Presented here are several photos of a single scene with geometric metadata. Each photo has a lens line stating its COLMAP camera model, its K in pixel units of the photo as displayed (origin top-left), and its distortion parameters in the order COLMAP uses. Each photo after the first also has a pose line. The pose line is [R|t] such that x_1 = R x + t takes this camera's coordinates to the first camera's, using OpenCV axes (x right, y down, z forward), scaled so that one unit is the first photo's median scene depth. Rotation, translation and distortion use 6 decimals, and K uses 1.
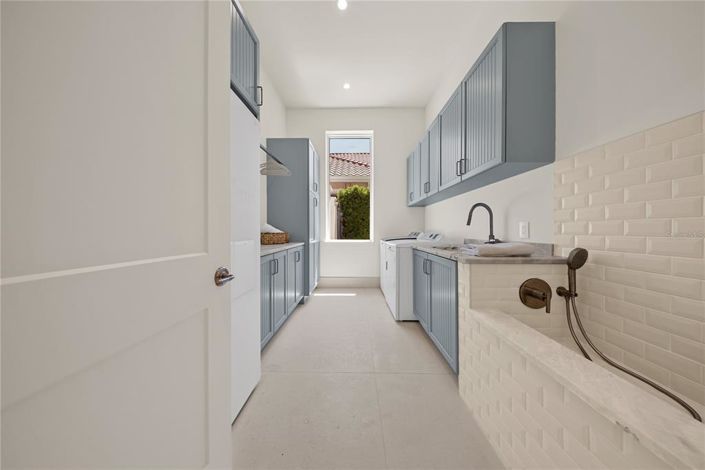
lens RADIAL K [[209.3, 0, 351.7], [0, 209.3, 233.0], [0, 0, 1]] dist [-0.000370, -0.000020]
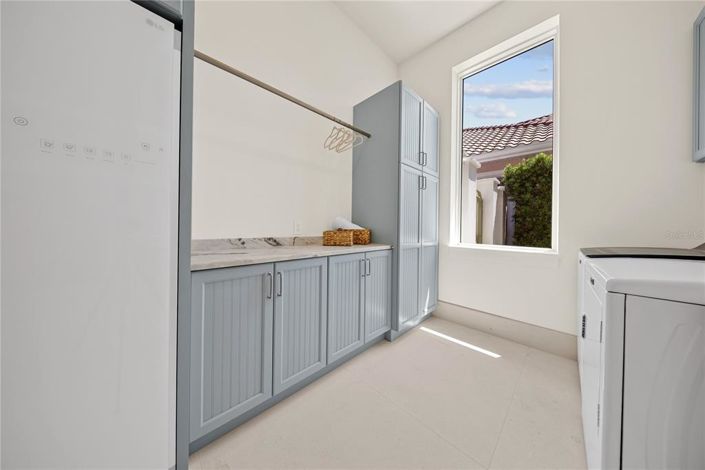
lens RADIAL K [[209.0, 0, 351.5], [0, 209.0, 227.2], [0, 0, 1]] dist [-0.000181, -0.000008]
pose [[0.710555, 0.011611, -0.703546, 0.104546], [-0.023590, 0.999695, -0.007327, -0.002377], [0.703246, 0.021803, 0.710612, 0.357812]]
